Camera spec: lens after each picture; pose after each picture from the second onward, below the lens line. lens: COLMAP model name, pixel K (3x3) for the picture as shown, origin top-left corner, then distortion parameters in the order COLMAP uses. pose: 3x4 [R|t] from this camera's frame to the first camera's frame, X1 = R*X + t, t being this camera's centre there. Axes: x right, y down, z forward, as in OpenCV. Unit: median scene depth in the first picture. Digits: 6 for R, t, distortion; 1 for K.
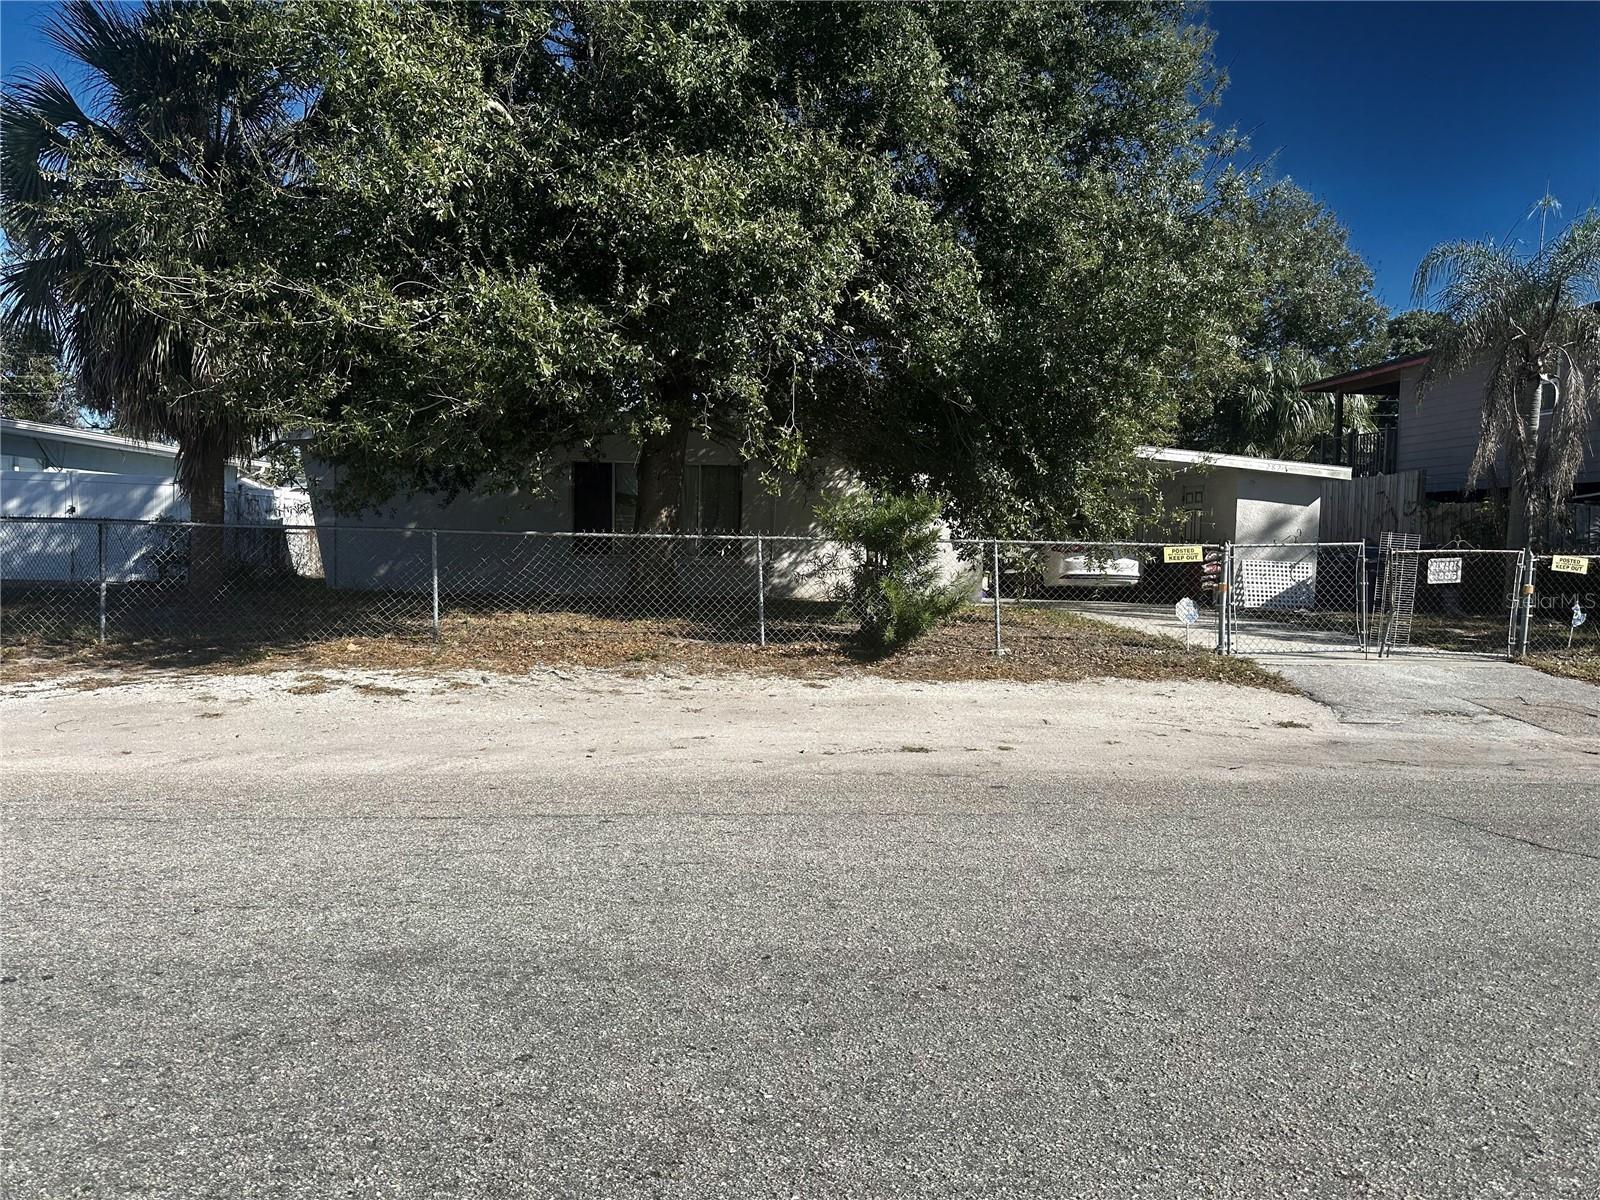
lens RADIAL K [[1114.1, 0, 800.0], [0, 1114.1, 600.0], [0, 0, 1]] dist [-0.054213, -0.001246]
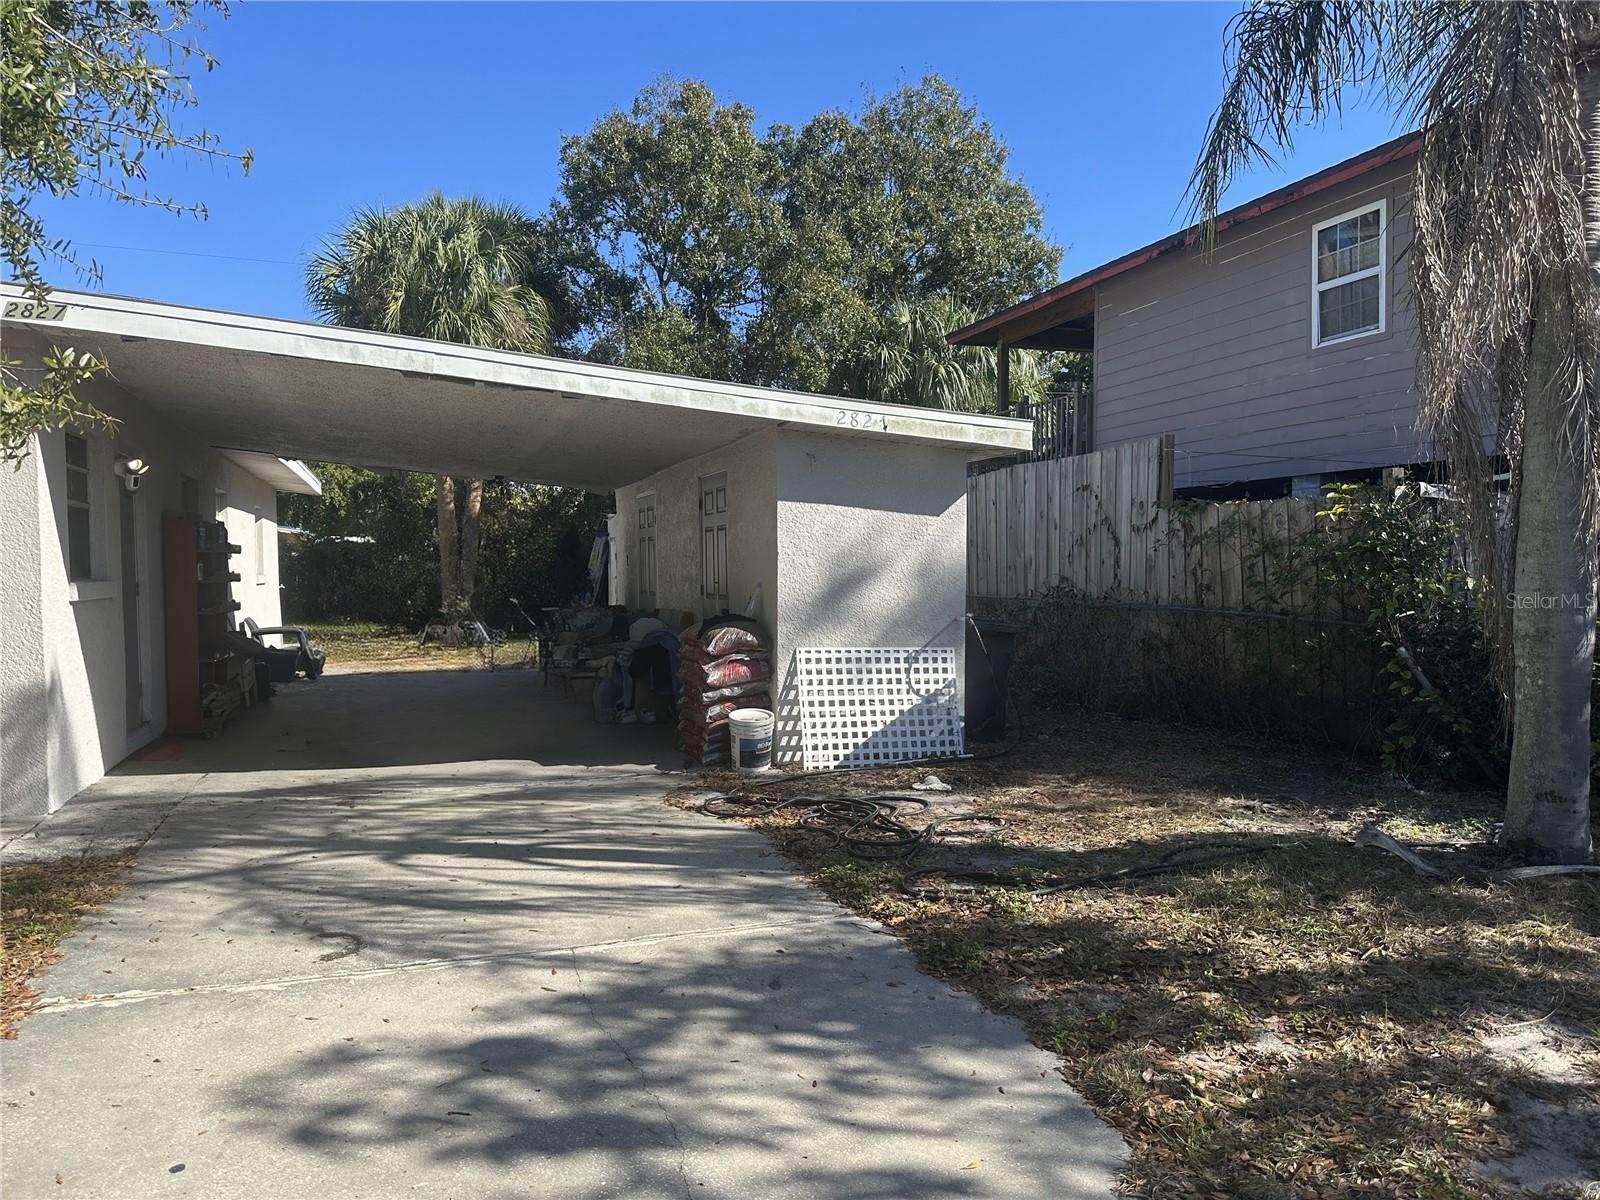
lens RADIAL K [[1122.6, 0, 800.0], [0, 1122.6, 600.0], [0, 0, 1]] dist [0.003791, 0.000208]
pose [[0.963422, -0.038789, 0.265168, 0.274582], [0.044358, 0.998902, -0.015040, -0.045794], [-0.264294, 0.026252, 0.964085, 0.558709]]
